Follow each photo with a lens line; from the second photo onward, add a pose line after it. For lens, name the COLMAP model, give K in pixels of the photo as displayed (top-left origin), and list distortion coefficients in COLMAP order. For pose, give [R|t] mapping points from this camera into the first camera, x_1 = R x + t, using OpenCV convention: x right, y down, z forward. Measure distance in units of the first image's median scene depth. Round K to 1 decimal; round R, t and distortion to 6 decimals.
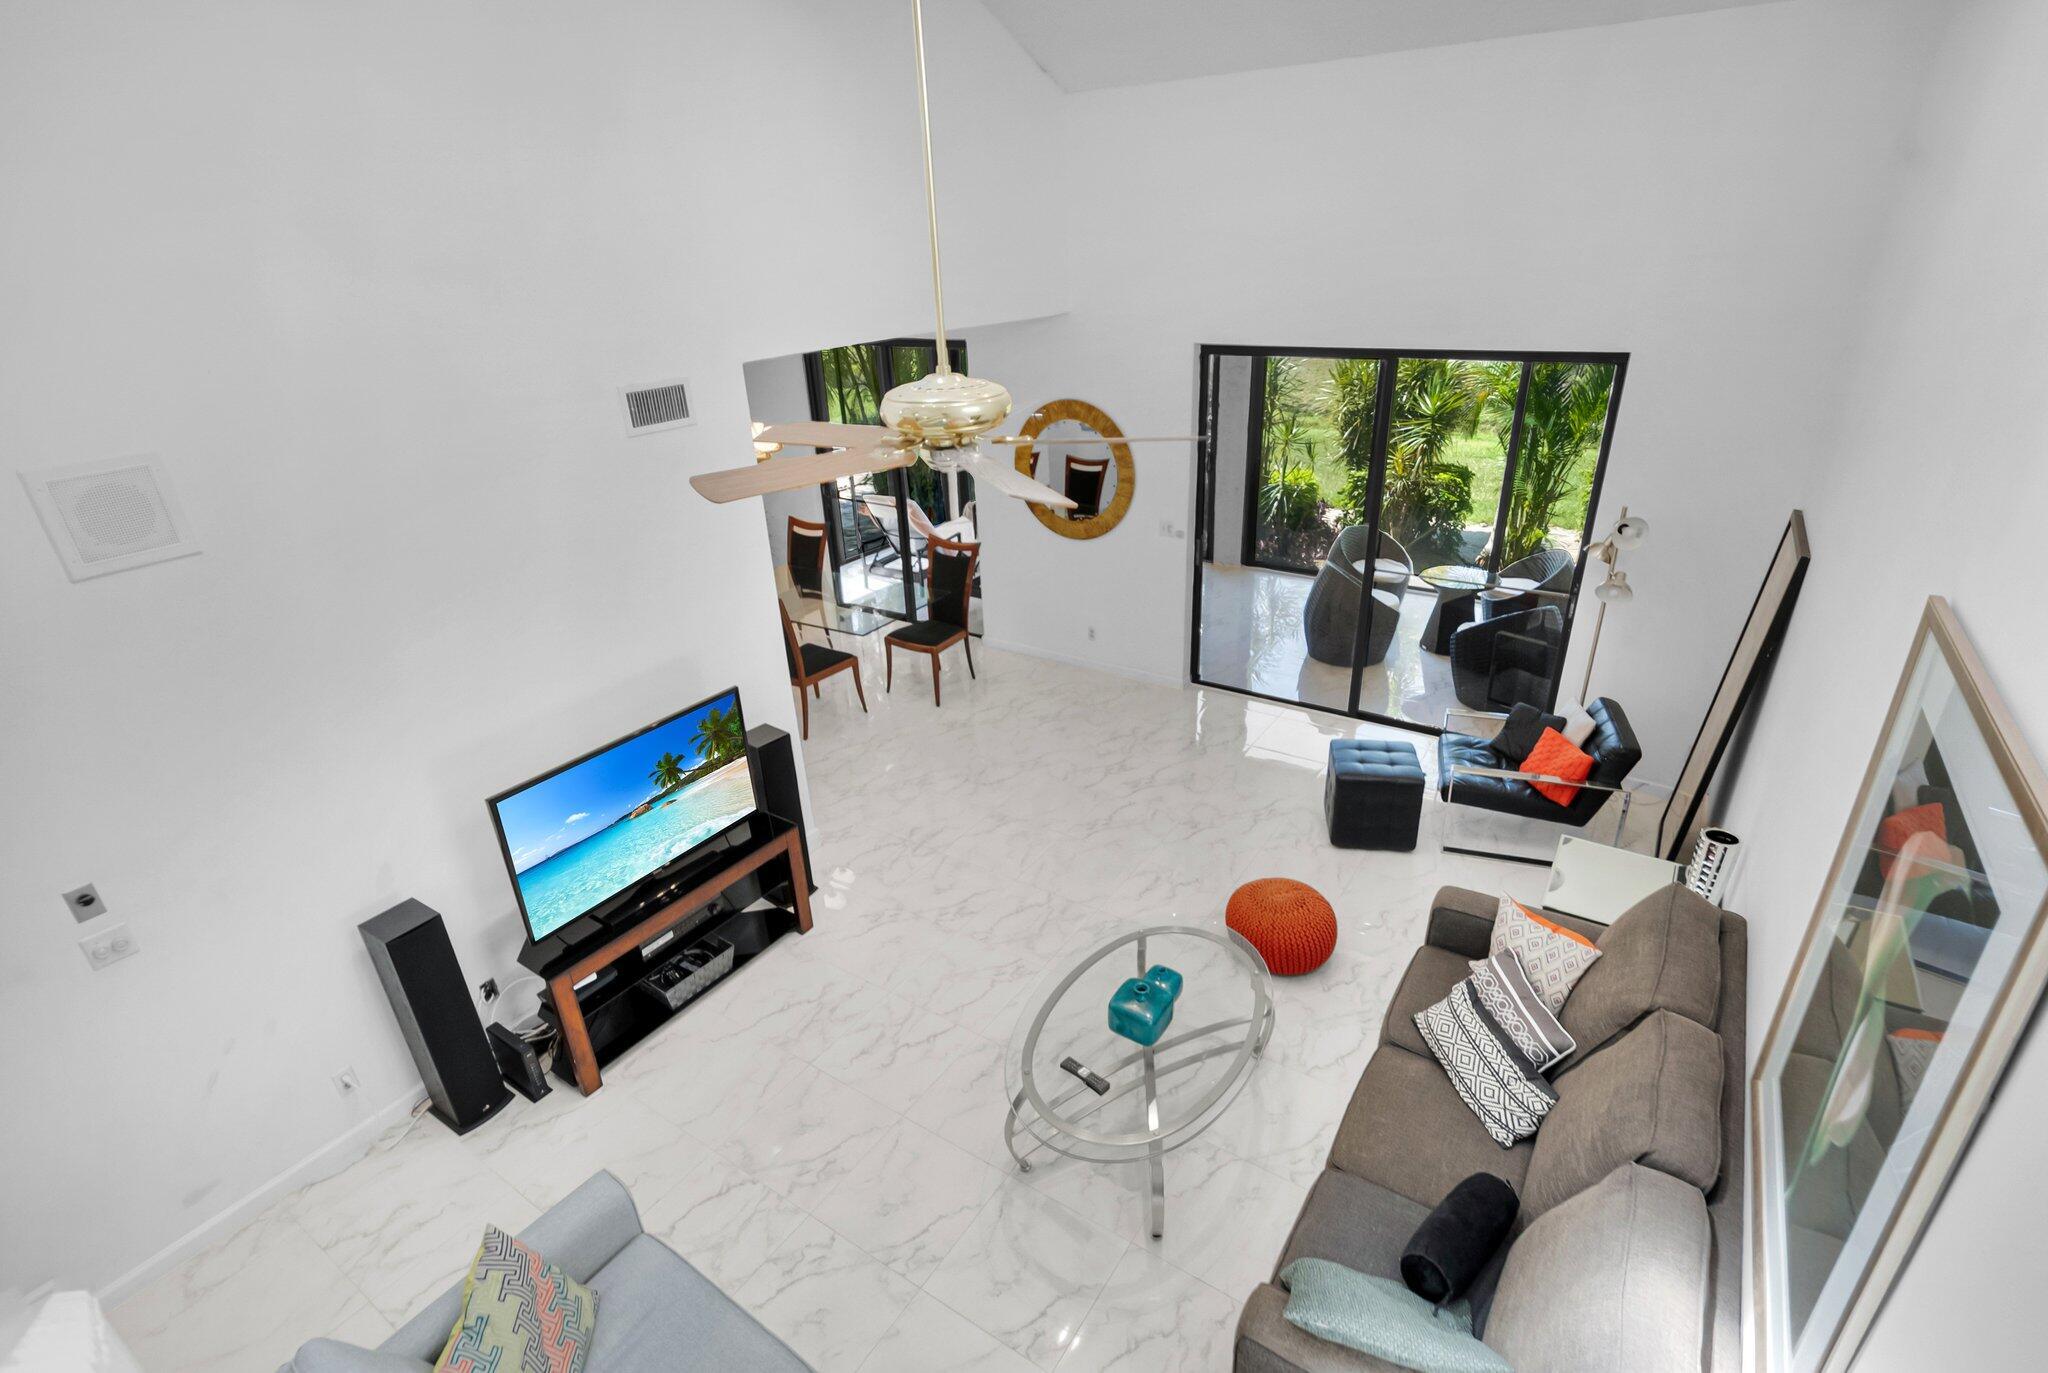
lens RADIAL K [[918.0, 0, 1025.5], [0, 918.0, 659.7], [0, 0, 1]] dist [-0.002016, -0.000196]
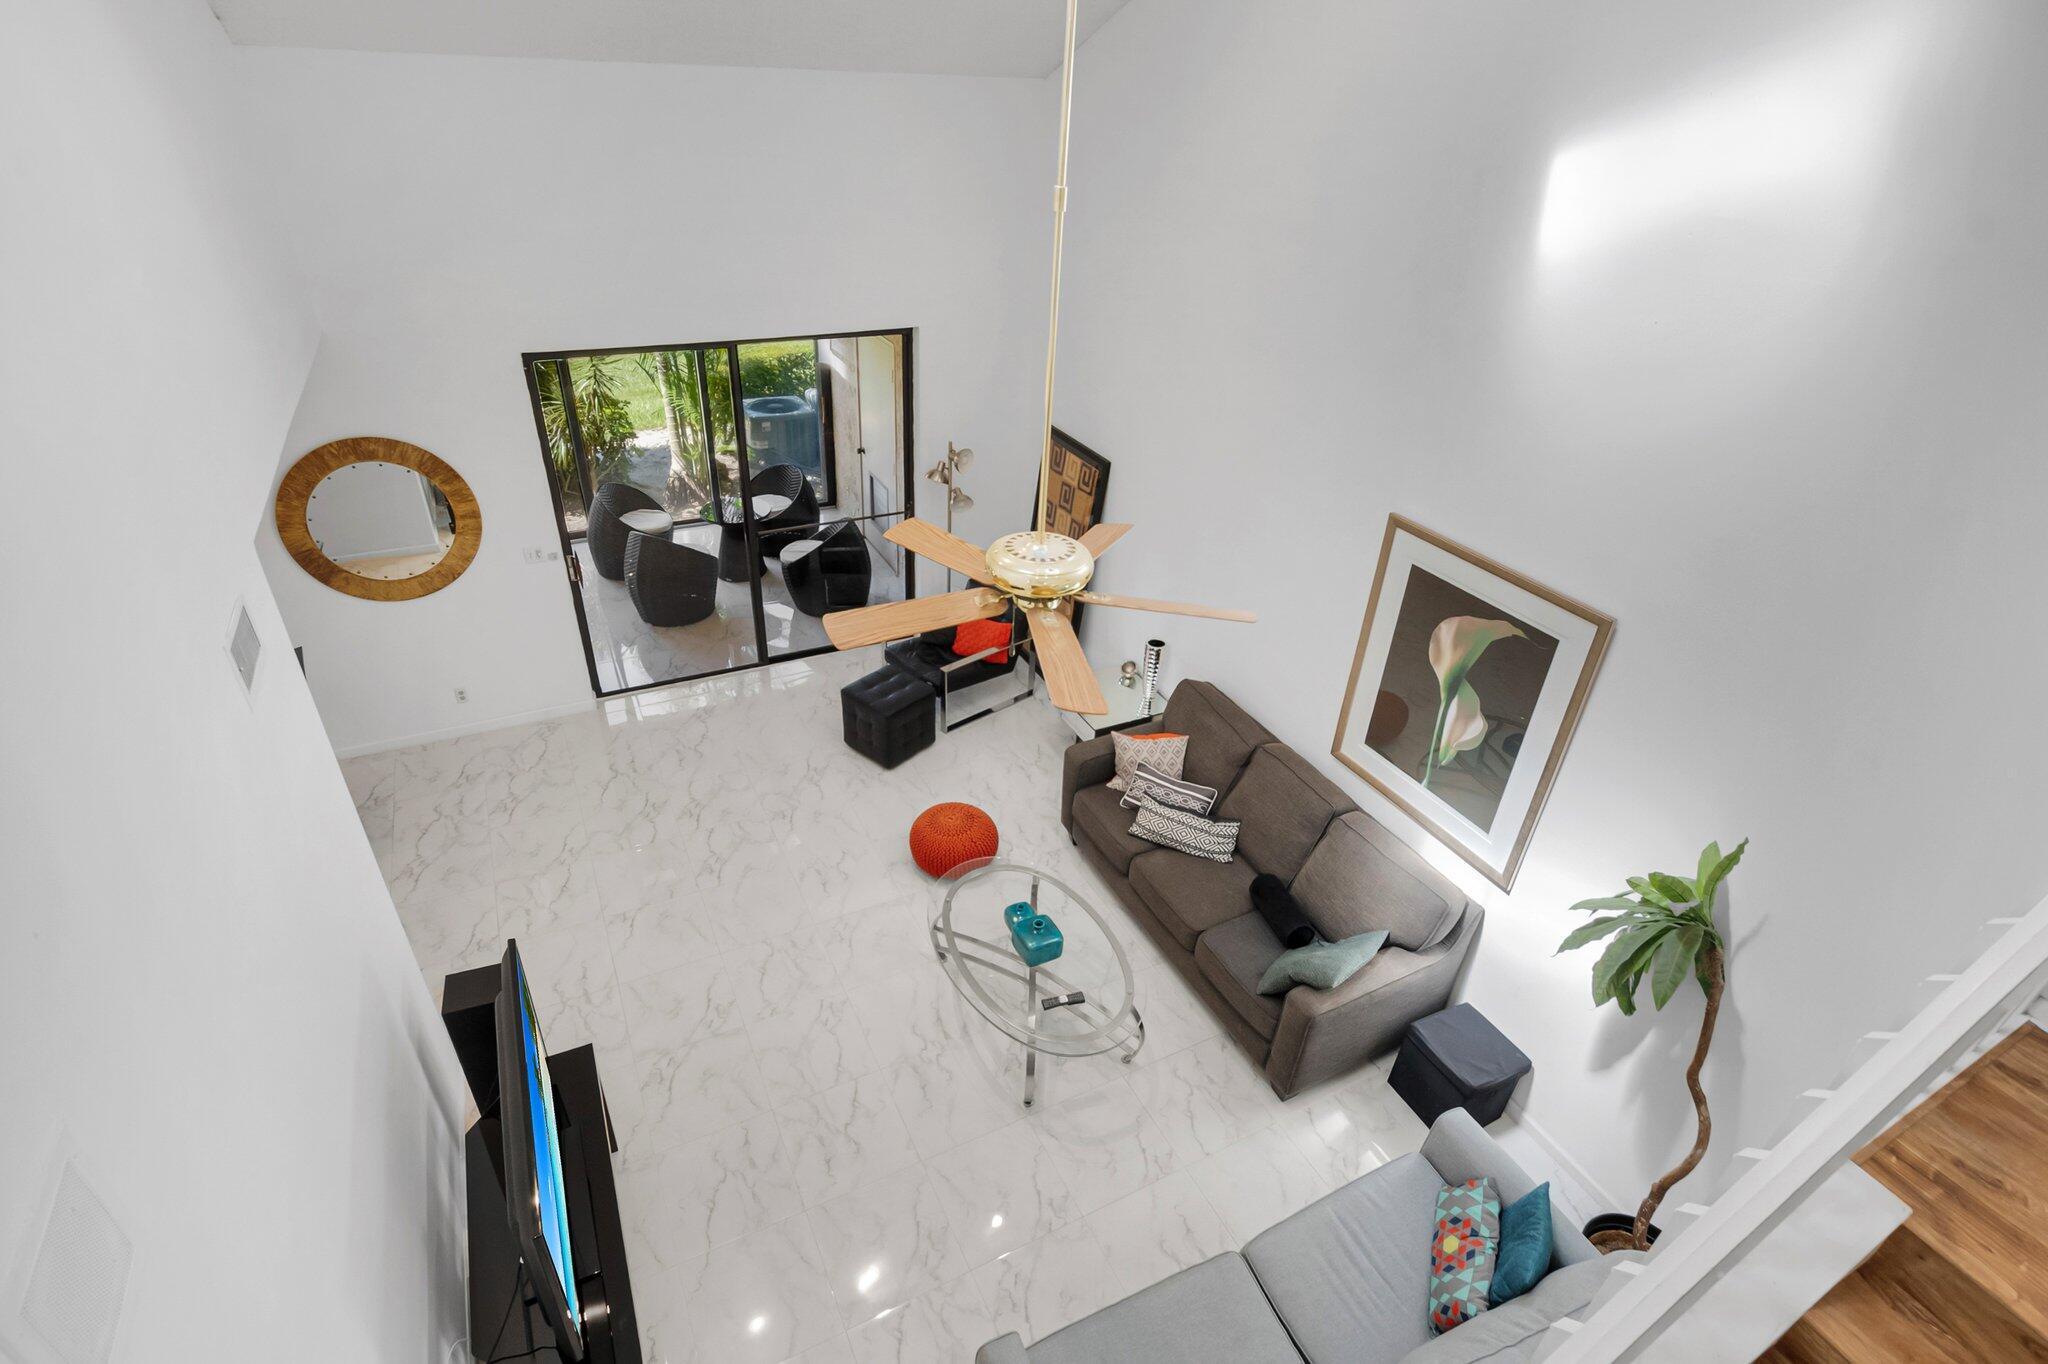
lens RADIAL K [[916.0, 0, 1021.6], [0, 916.0, 660.2], [0, 0, 1]] dist [-0.015147, 0.004465]
pose [[0.543321, -0.389659, 0.743618, -0.711568], [0.304614, 0.916897, 0.257894, -0.323920], [-0.782312, 0.086397, 0.616866, 0.206758]]
